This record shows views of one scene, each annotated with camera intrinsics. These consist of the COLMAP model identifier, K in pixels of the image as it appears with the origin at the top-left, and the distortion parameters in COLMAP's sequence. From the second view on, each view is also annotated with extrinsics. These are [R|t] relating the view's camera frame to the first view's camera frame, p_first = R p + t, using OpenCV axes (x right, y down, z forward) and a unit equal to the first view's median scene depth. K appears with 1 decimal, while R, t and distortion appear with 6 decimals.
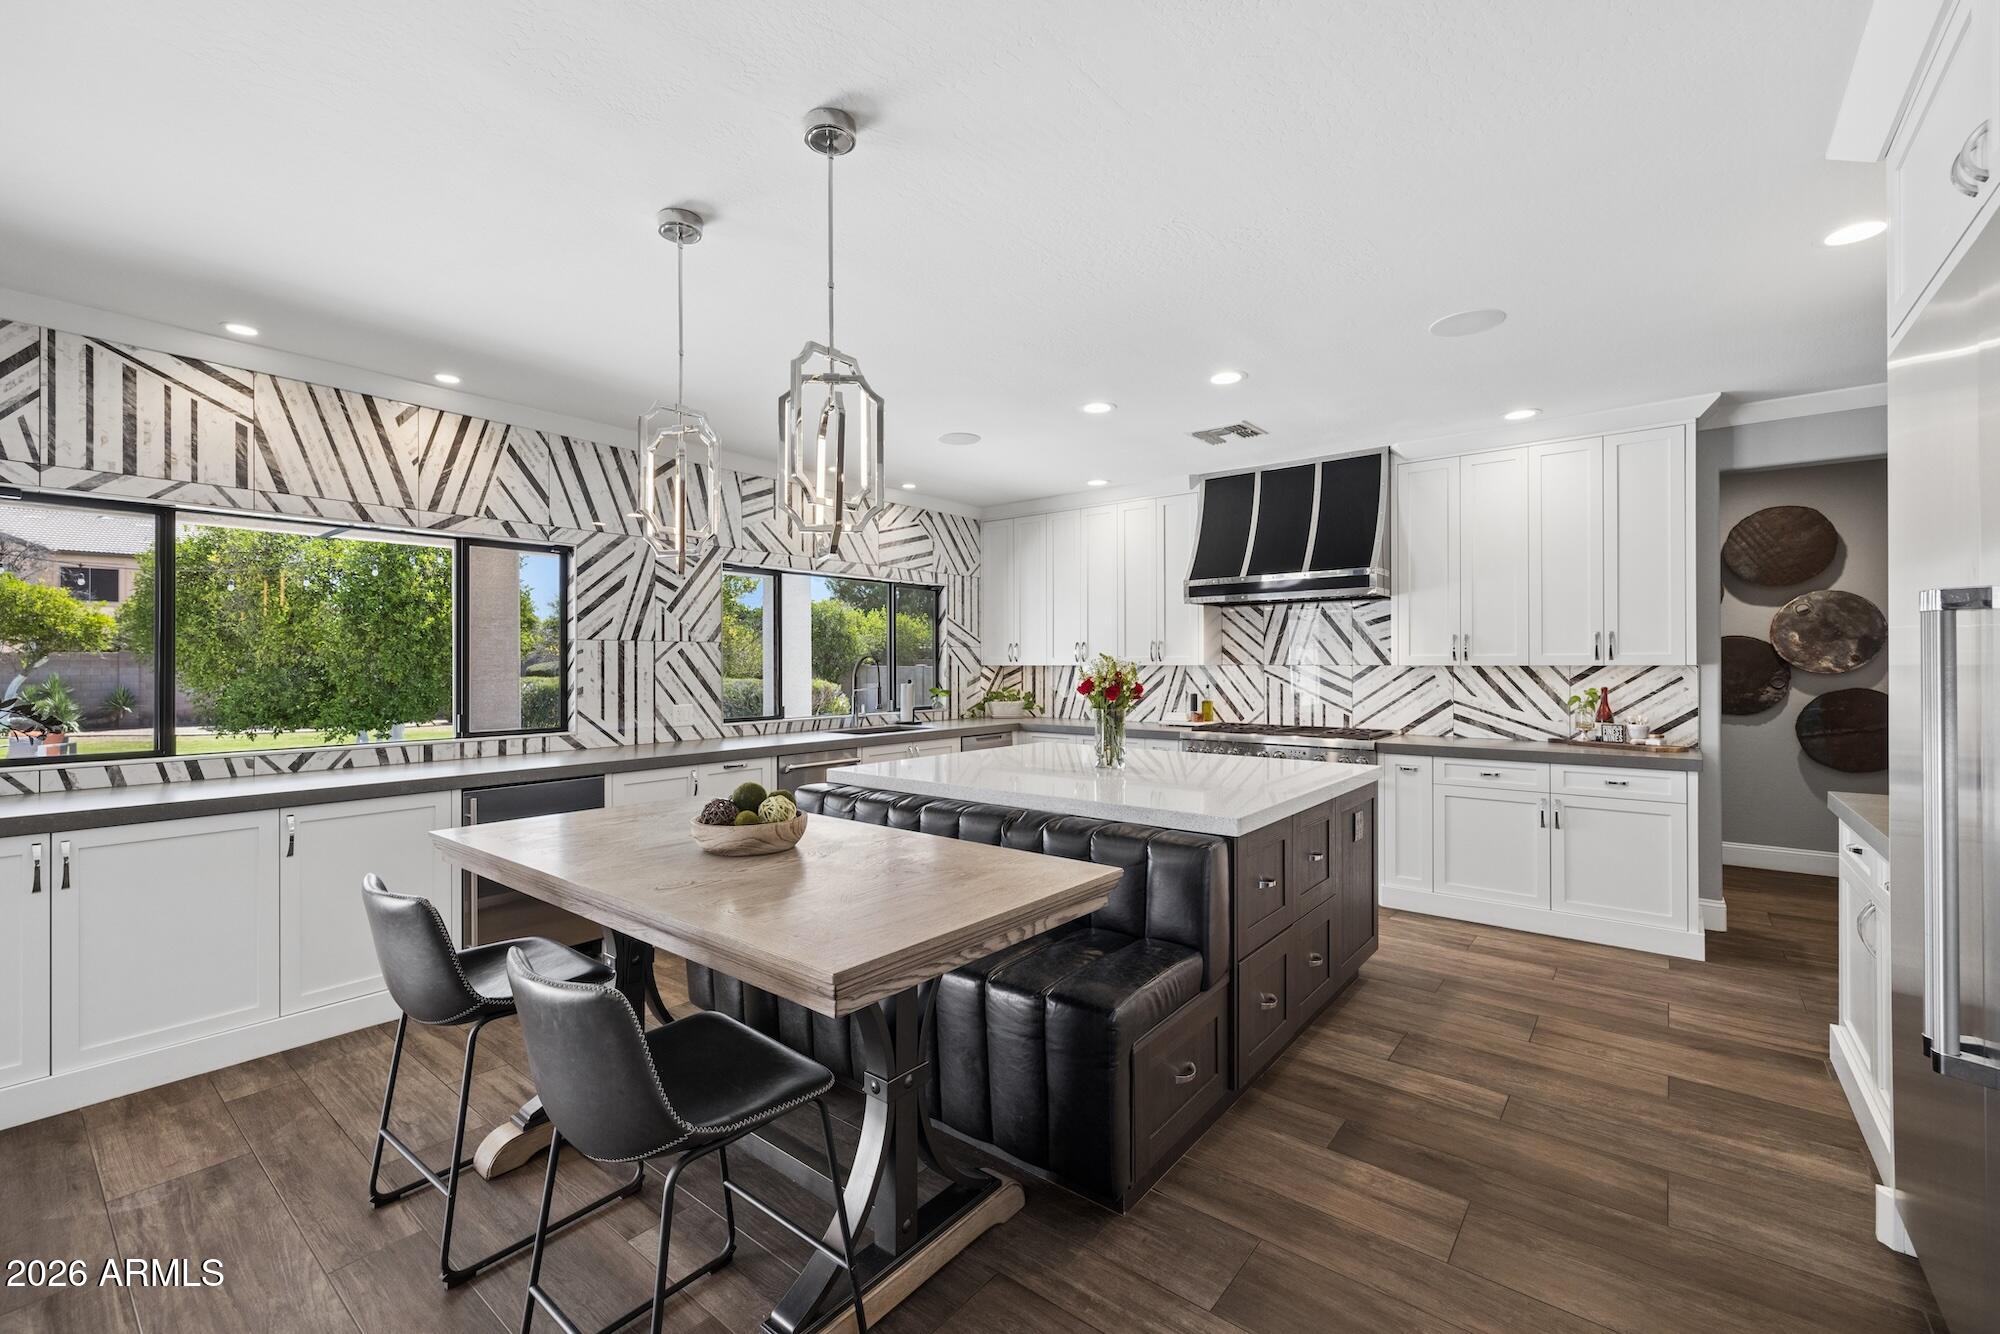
lens RADIAL K [[839.4, 0, 986.0], [0, 839.4, 662.7], [0, 0, 1]] dist [-0.002401, -0.000404]
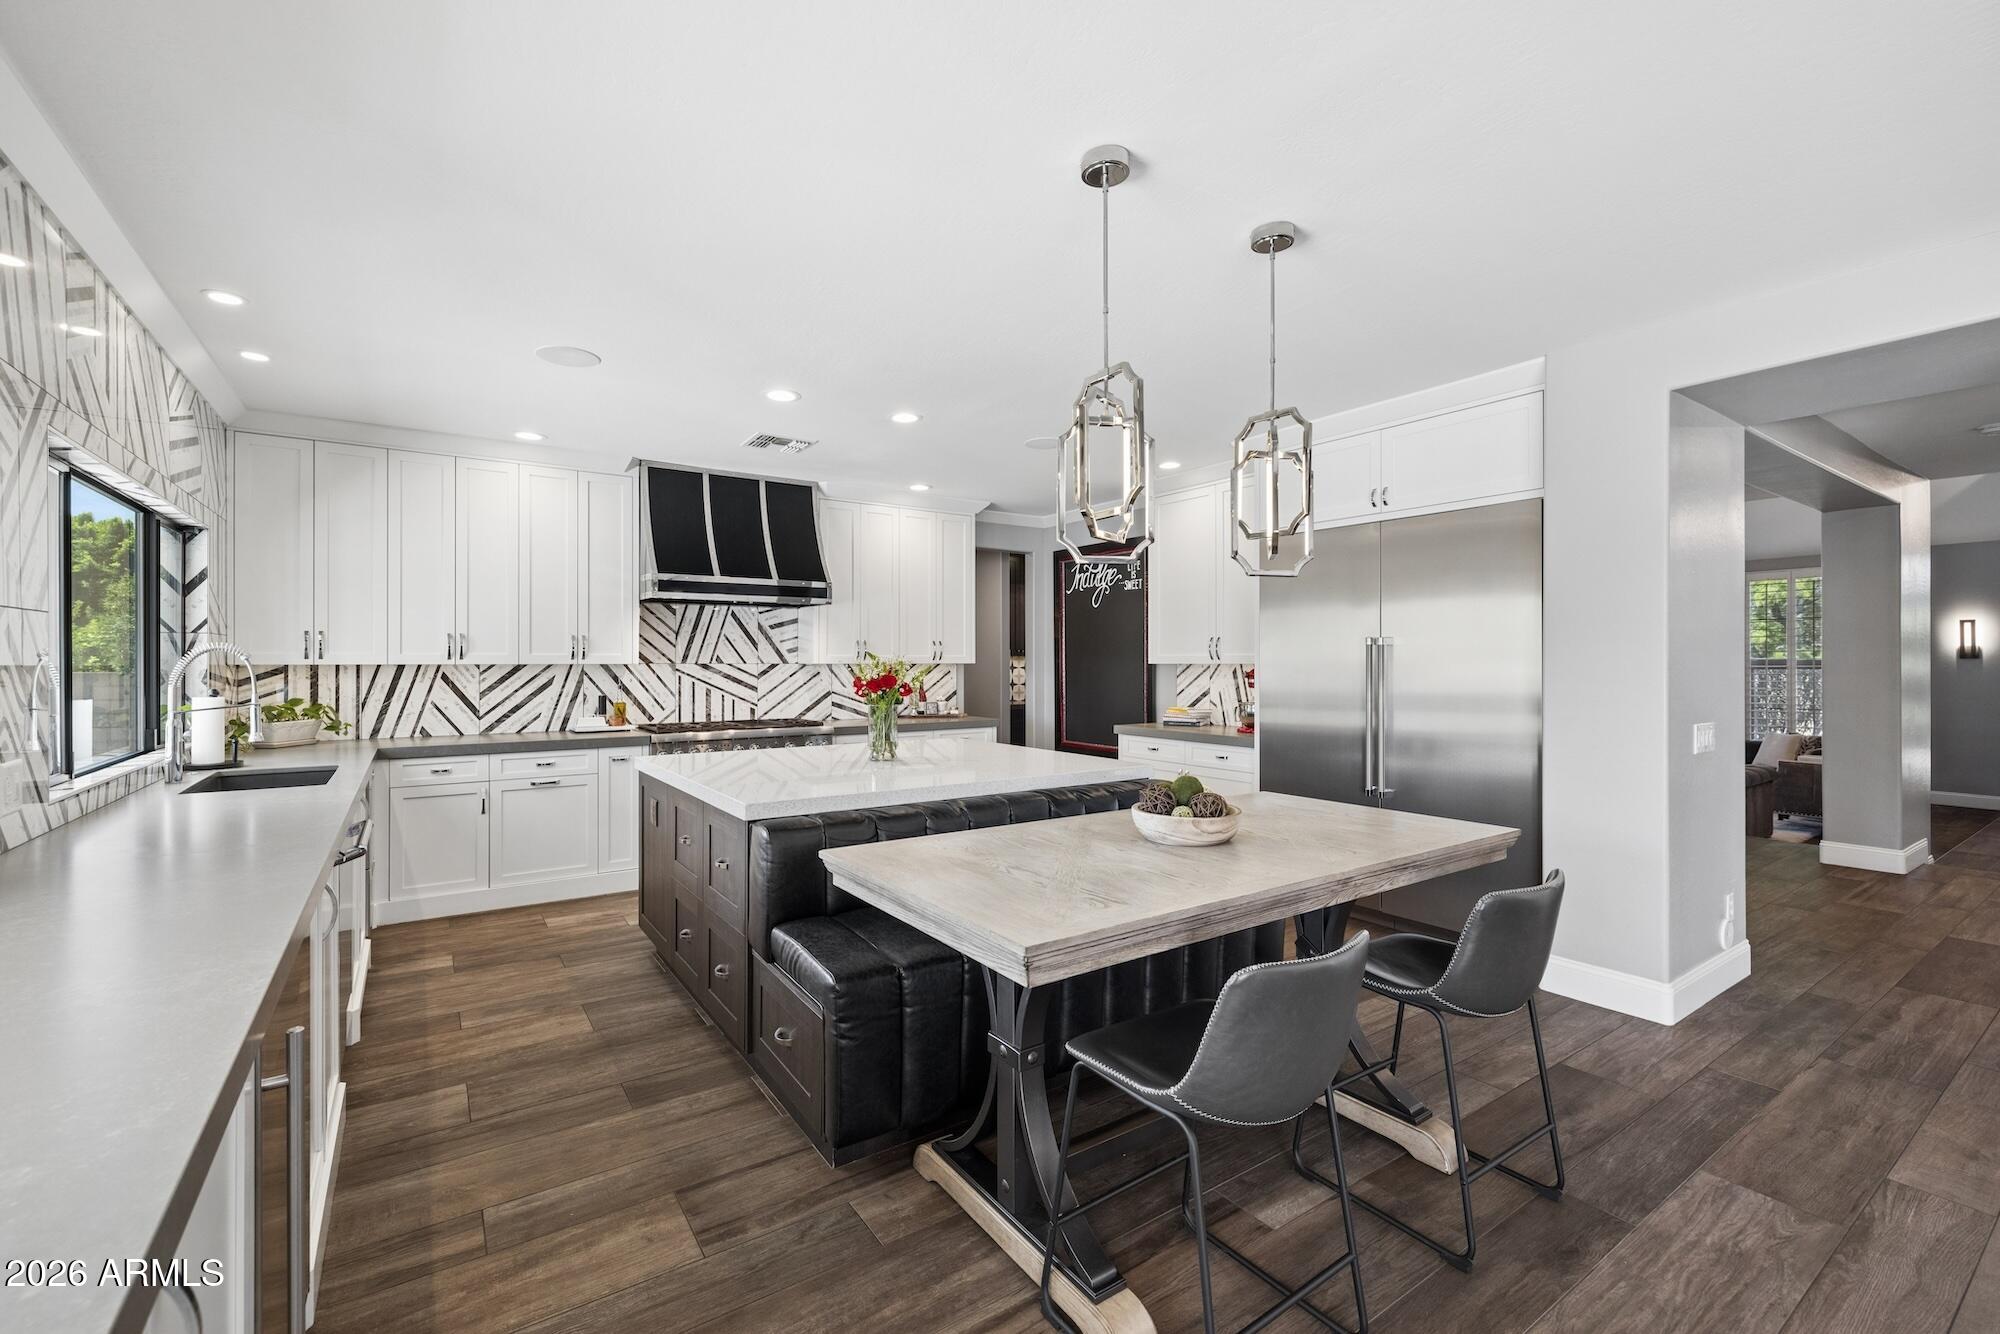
lens RADIAL K [[839.4, 0, 988.8], [0, 839.4, 660.1], [0, 0, 1]] dist [-0.002401, -0.000404]
pose [[0.280224, 0.000335, 0.959935, -0.558695], [-0.004144, 0.999991, 0.000861, -0.003993], [-0.959926, -0.004220, 0.280223, 0.387354]]
